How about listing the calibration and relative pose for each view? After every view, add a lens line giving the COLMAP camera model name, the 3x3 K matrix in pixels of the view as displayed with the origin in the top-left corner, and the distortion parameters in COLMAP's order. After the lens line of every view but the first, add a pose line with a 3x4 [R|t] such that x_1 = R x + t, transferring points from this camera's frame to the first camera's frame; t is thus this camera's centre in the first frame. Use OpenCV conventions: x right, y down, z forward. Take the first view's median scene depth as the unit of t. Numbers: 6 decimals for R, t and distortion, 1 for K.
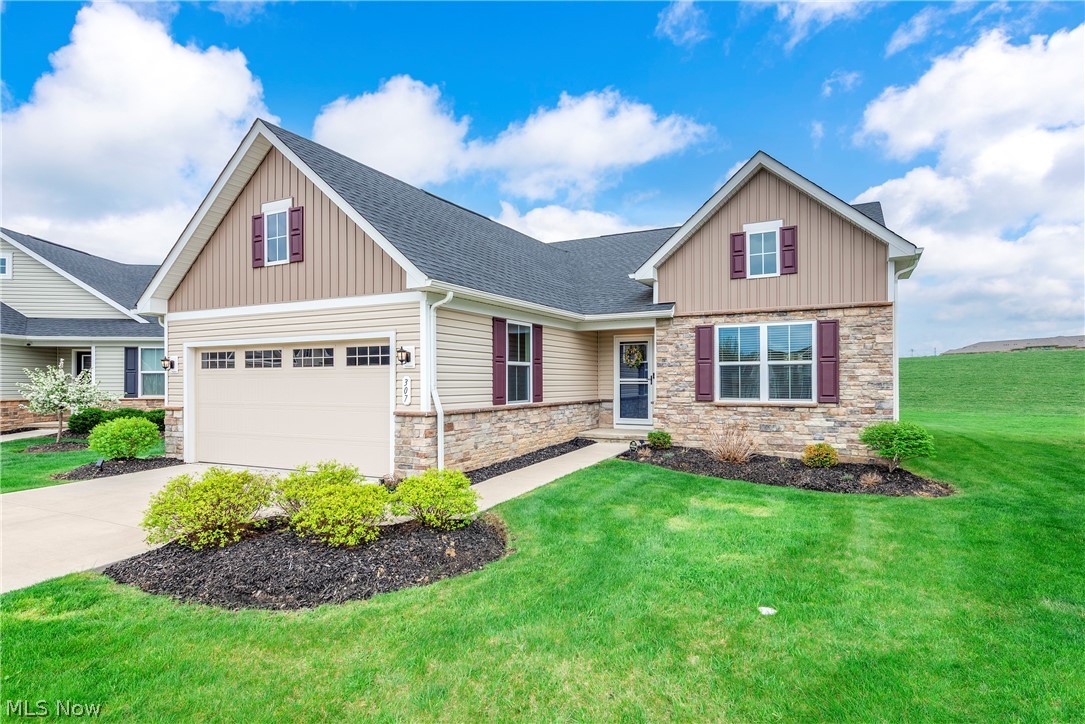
lens RADIAL K [[561.2, 0, 570.2], [0, 561.2, 372.7], [0, 0, 1]] dist [0.004641, -0.002563]
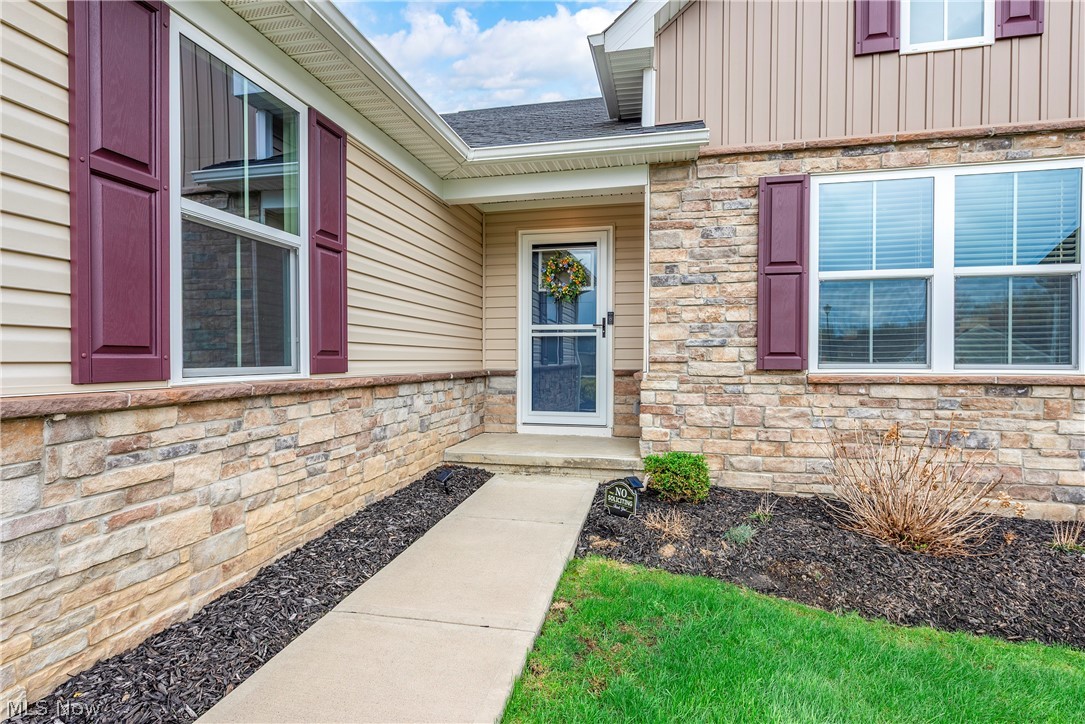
lens RADIAL K [[598.8, 0, 539.3], [0, 598.8, 364.6], [0, 0, 1]] dist [0.011309, -0.000885]
pose [[0.973538, 0.002293, 0.228512, -0.021204], [-0.008223, 0.999654, 0.025005, 0.038772], [-0.228376, -0.026222, 0.973220, 0.662055]]
